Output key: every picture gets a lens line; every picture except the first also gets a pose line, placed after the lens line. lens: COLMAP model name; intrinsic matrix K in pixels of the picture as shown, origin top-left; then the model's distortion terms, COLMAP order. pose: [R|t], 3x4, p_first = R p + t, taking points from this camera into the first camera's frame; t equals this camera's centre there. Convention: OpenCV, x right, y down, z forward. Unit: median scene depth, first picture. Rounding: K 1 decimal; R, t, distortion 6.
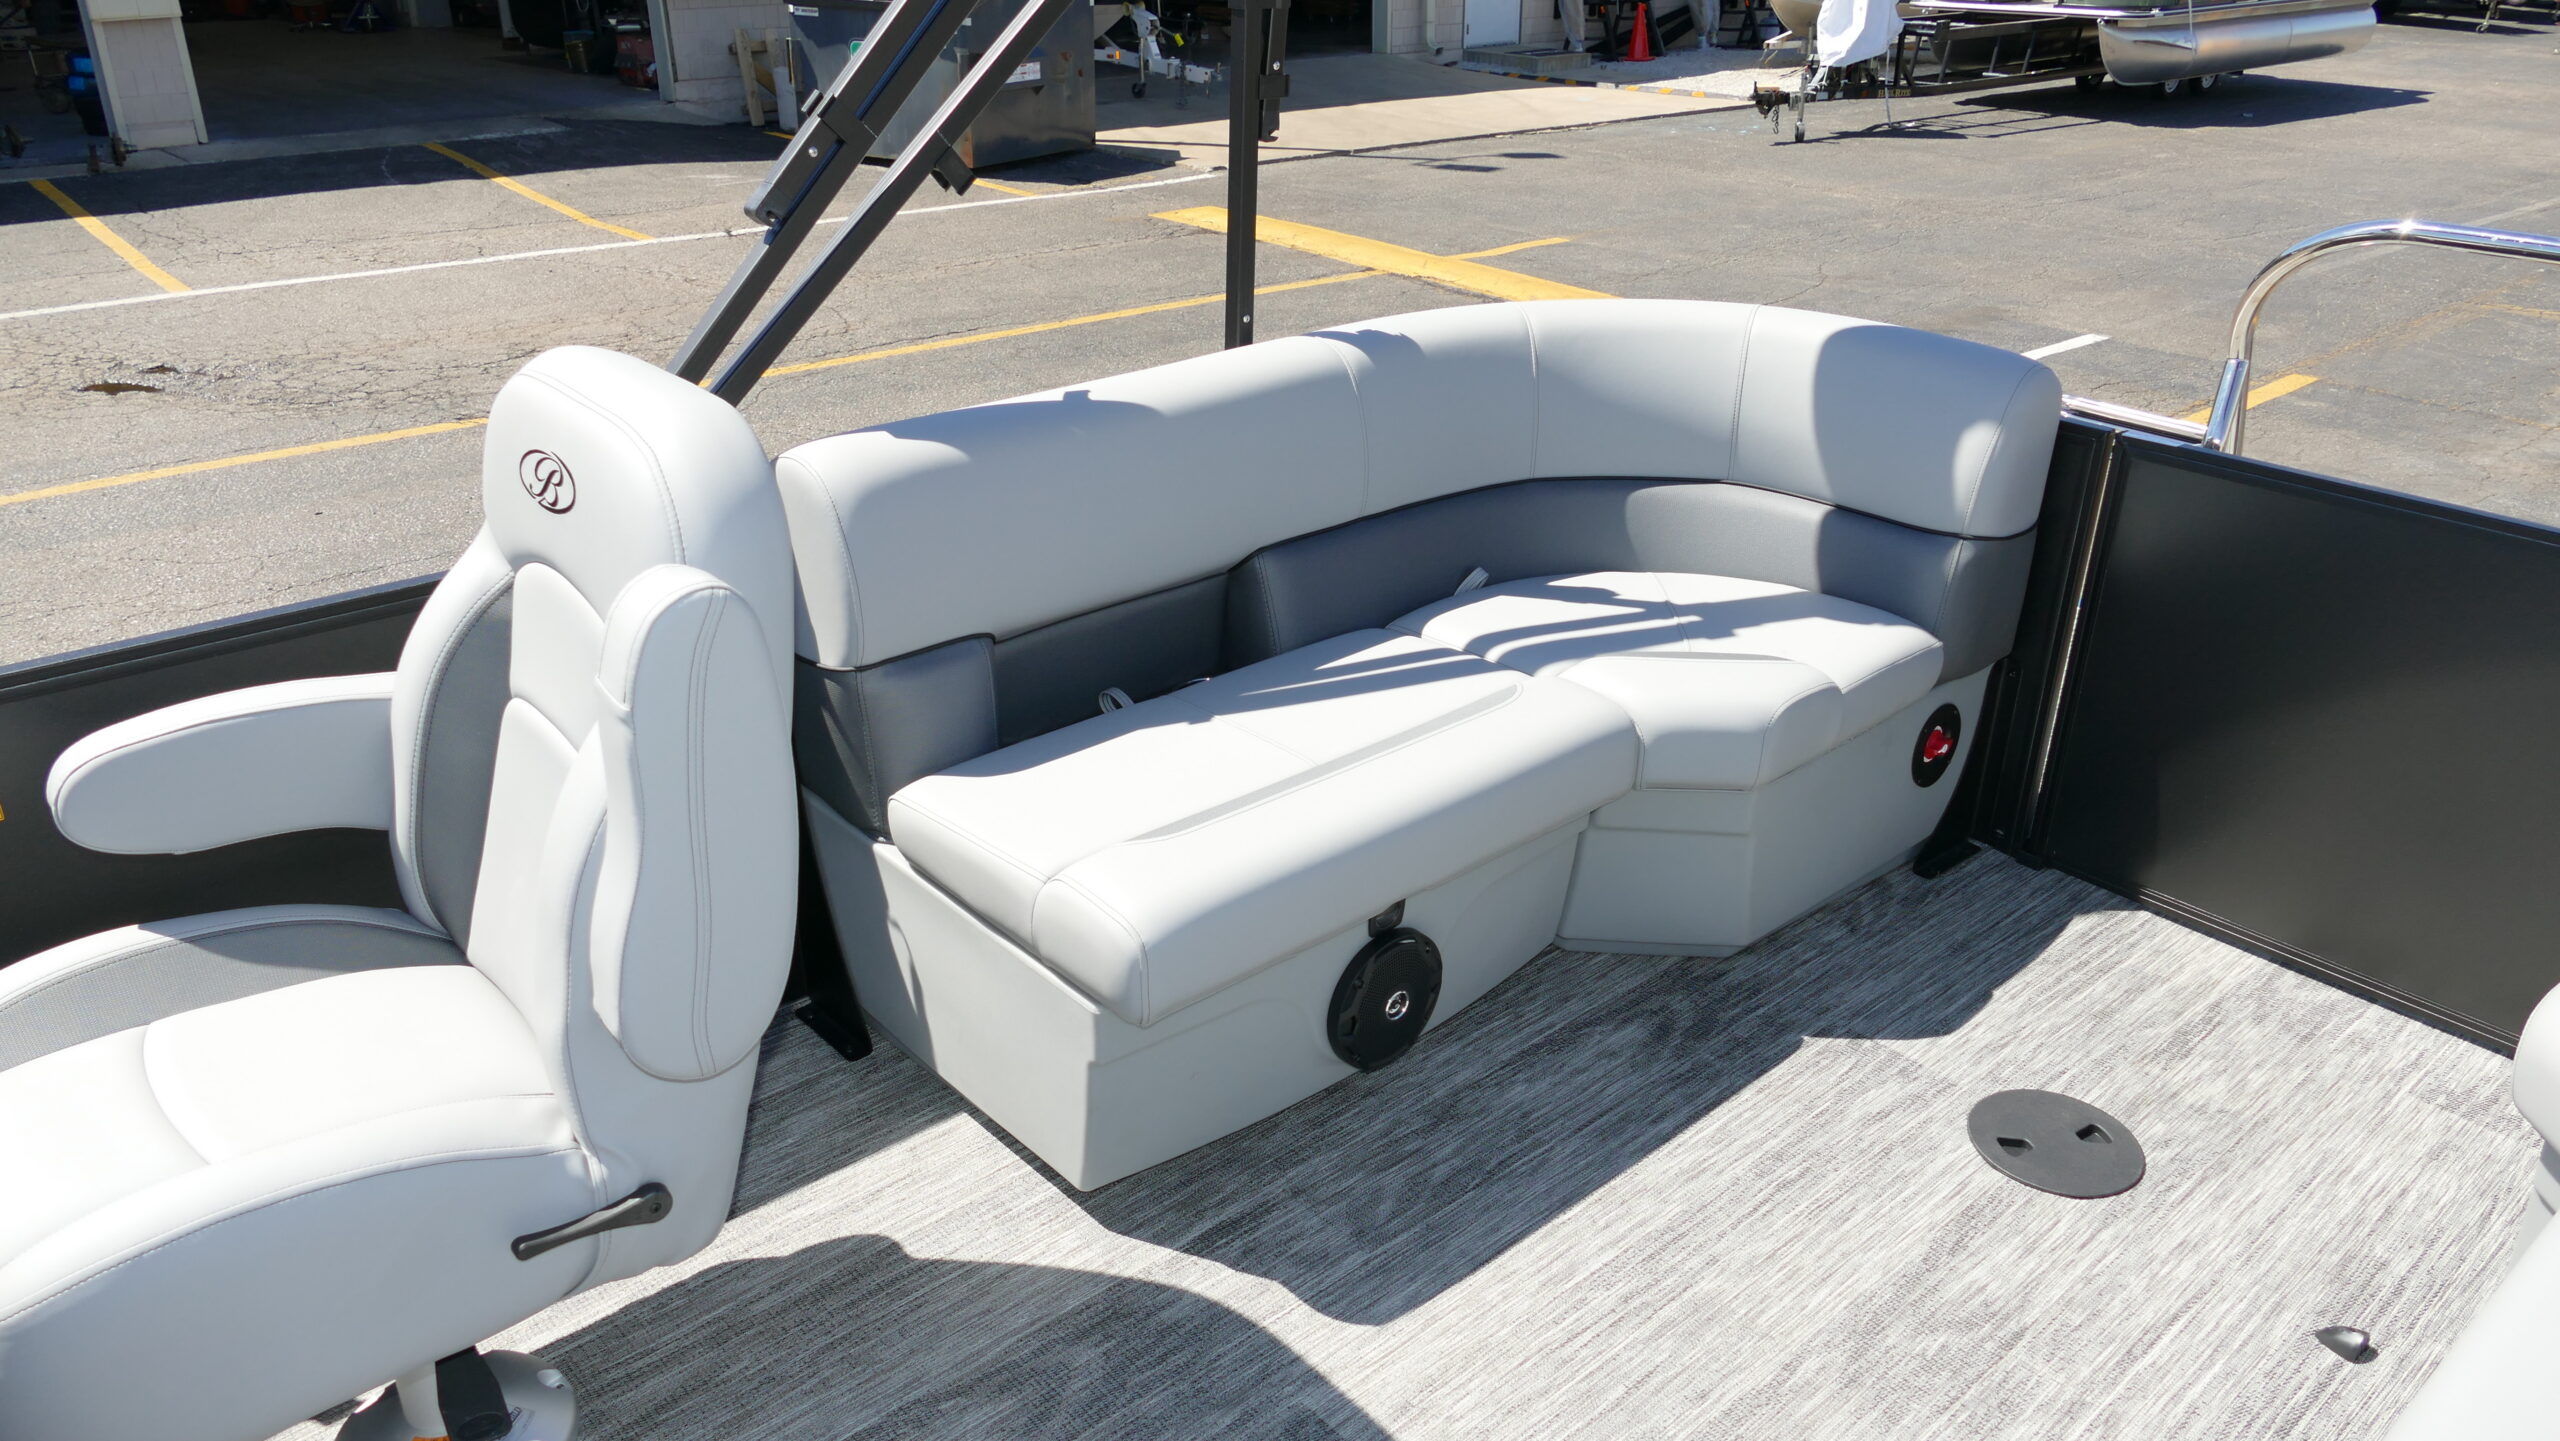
lens RADIAL K [[1833.5, 0, 1261.1], [0, 1833.5, 713.6], [0, 0, 1]] dist [-0.014495, 0.009507]
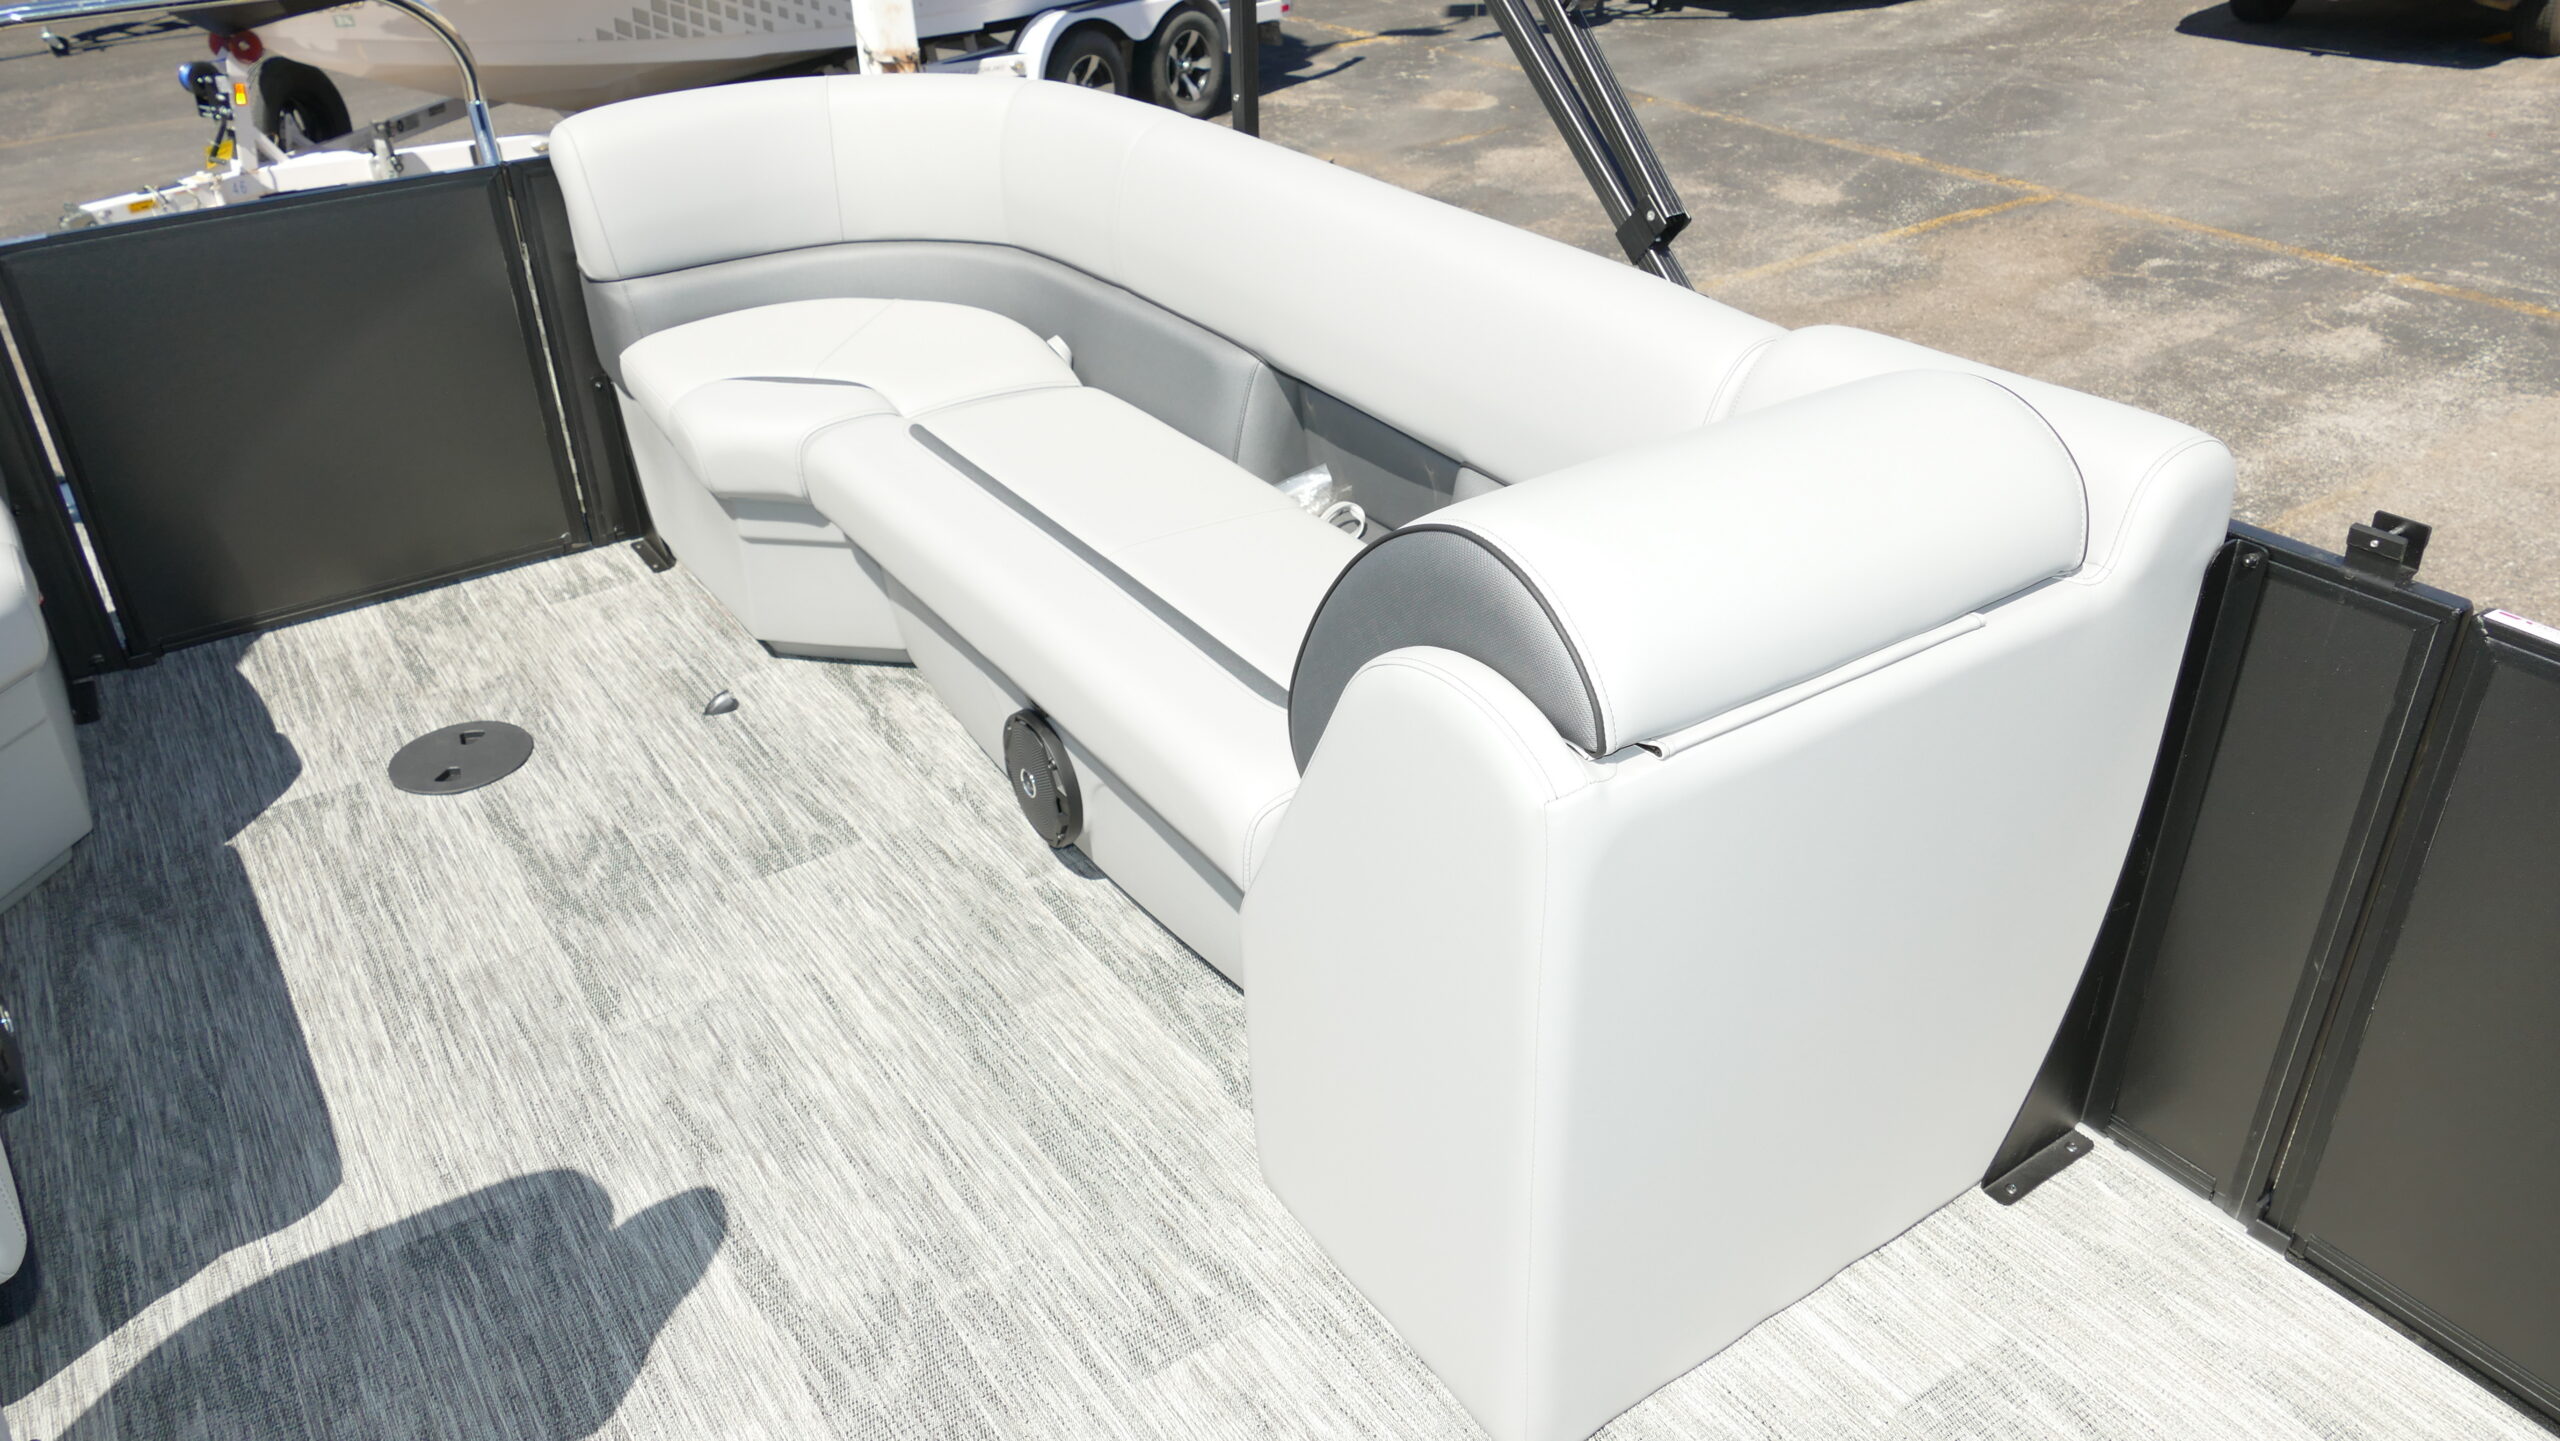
lens RADIAL K [[1833.5, 0, 1269.4], [0, 1833.5, 714.7], [0, 0, 1]] dist [-0.014495, 0.009507]
pose [[0.128882, -0.512282, 0.849092, -0.461153], [0.445140, 0.795008, 0.412084, -0.044660], [-0.886138, 0.324854, 0.330499, 0.101177]]
